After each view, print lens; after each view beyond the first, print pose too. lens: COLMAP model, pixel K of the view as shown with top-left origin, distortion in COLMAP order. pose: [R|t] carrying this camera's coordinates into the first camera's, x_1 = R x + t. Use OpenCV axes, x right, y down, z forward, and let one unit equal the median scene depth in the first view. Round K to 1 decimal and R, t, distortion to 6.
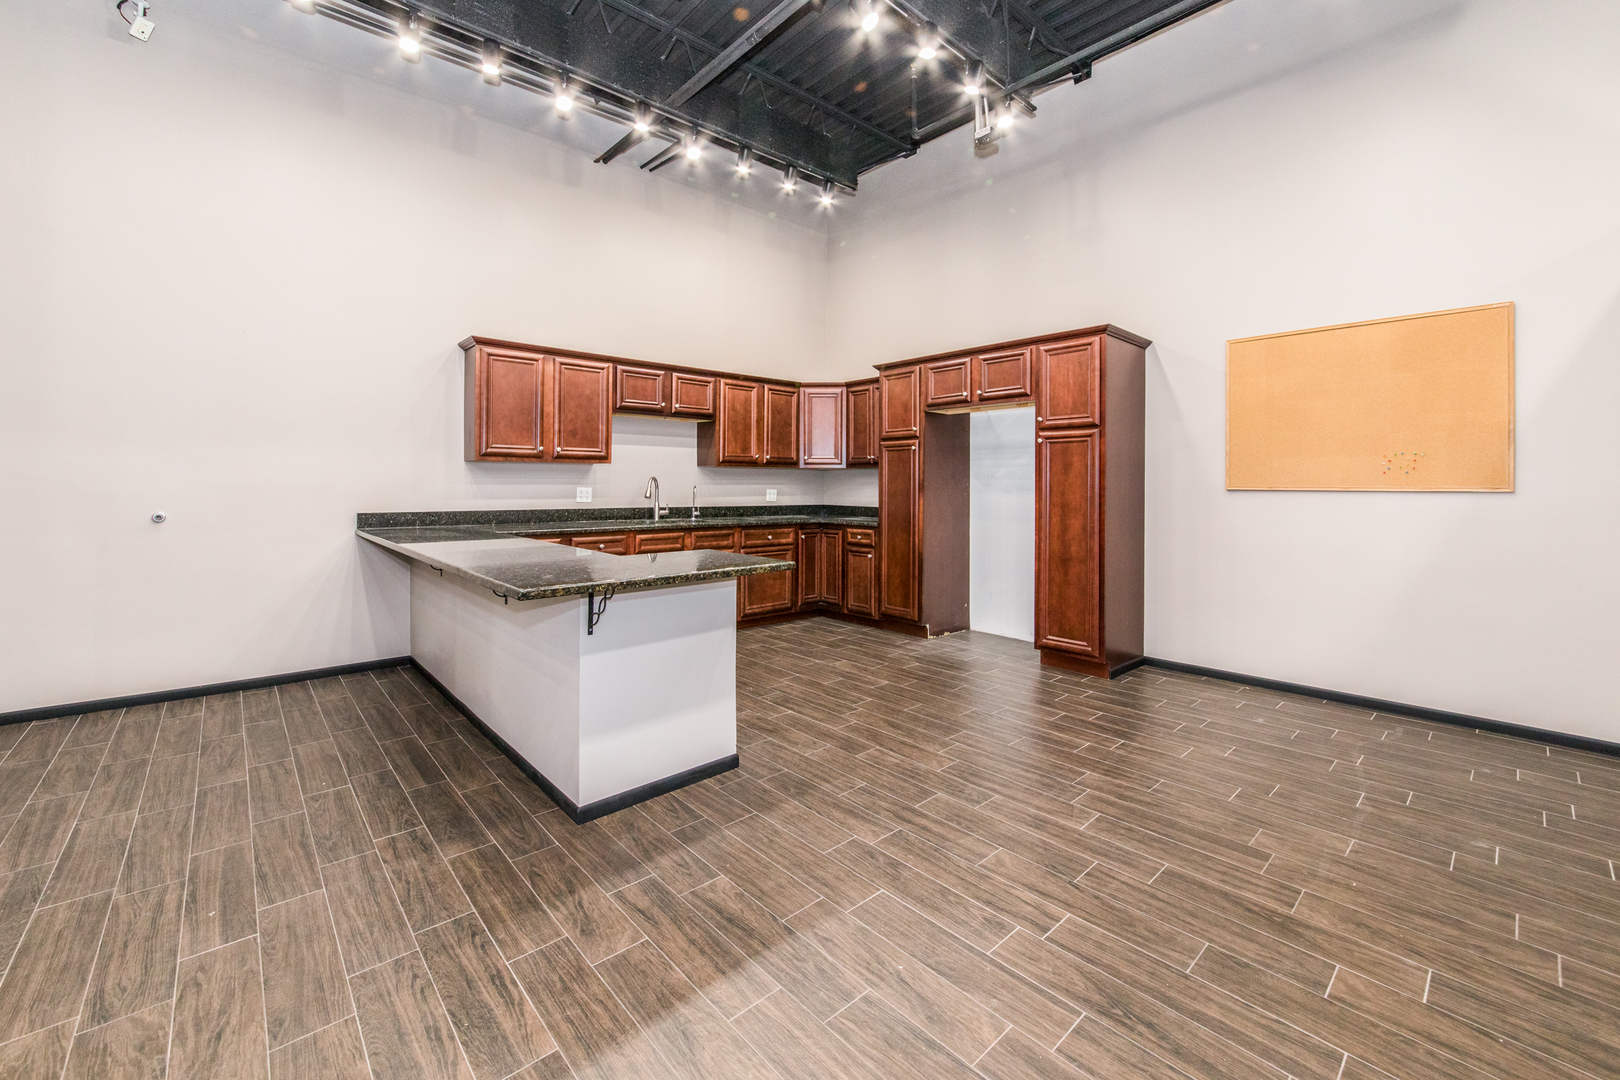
lens RADIAL K [[651.3, 0, 810.9], [0, 651.3, 486.8], [0, 0, 1]] dist [-0.000189, 0.000050]
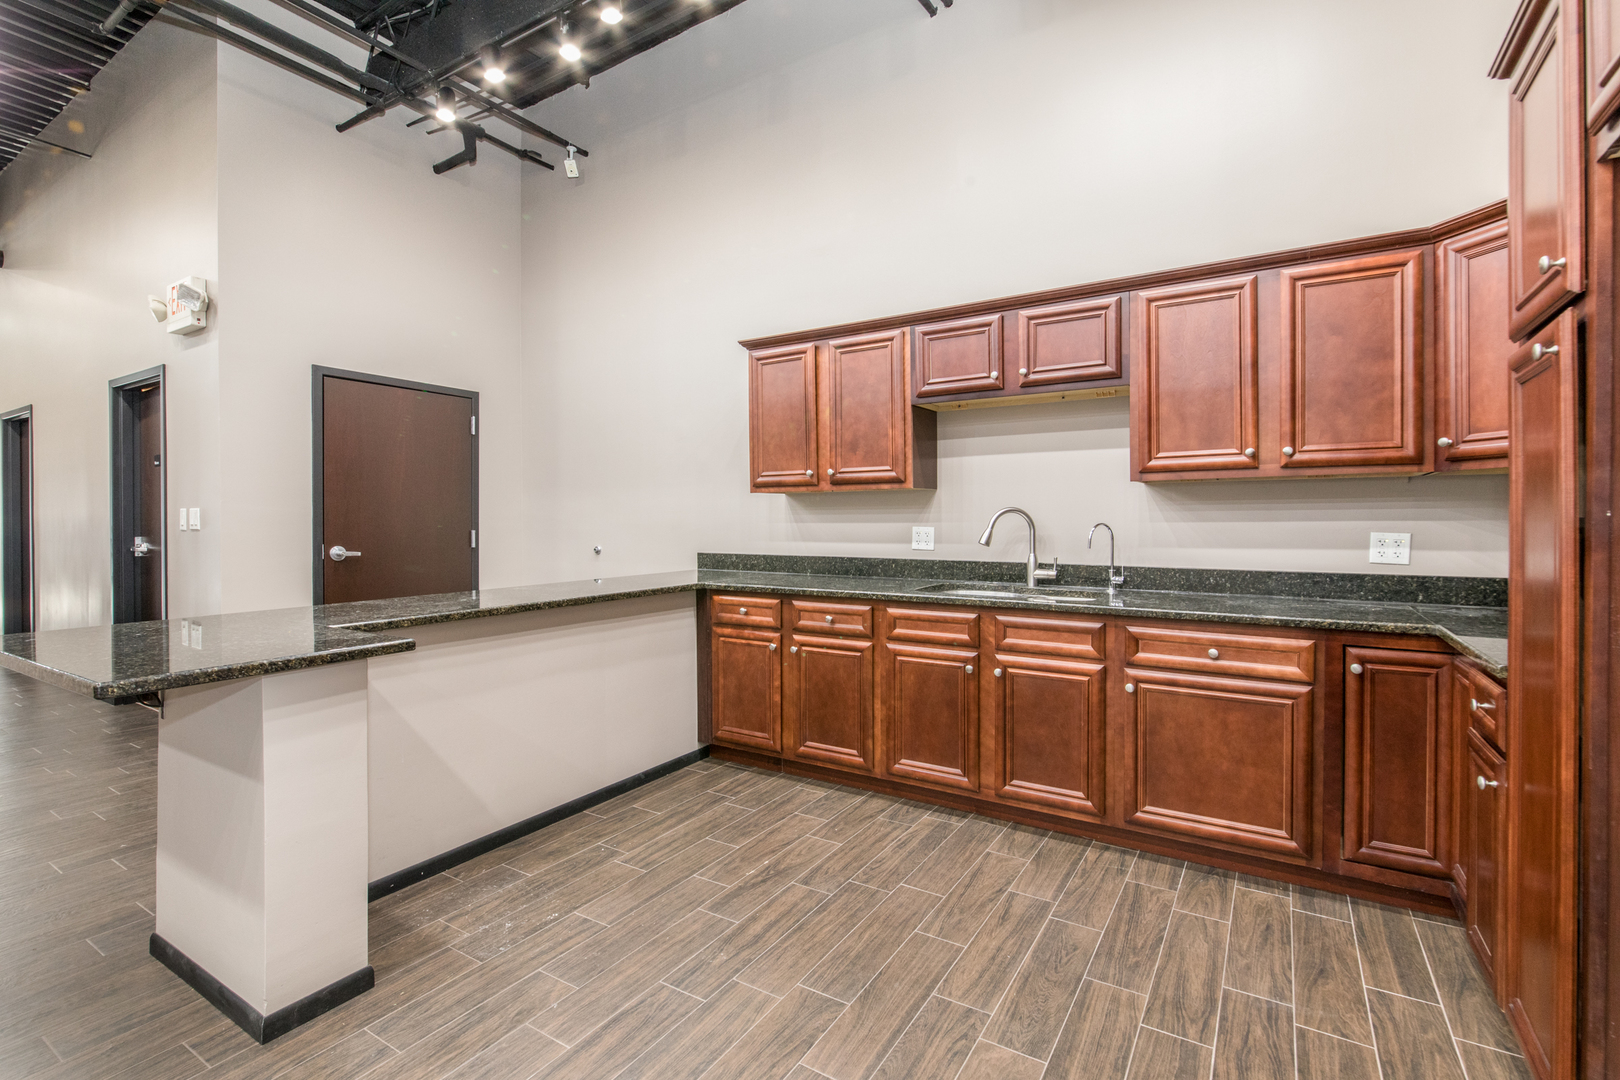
lens RADIAL K [[737.0, 0, 811.4], [0, 737.0, 522.8], [0, 0, 1]] dist [-0.000050, -0.000006]
pose [[0.267761, -0.000921, -0.963485, 0.315127], [0.002084, 0.999998, -0.000377, -0.002617], [0.963483, -0.001907, 0.267762, 0.664421]]
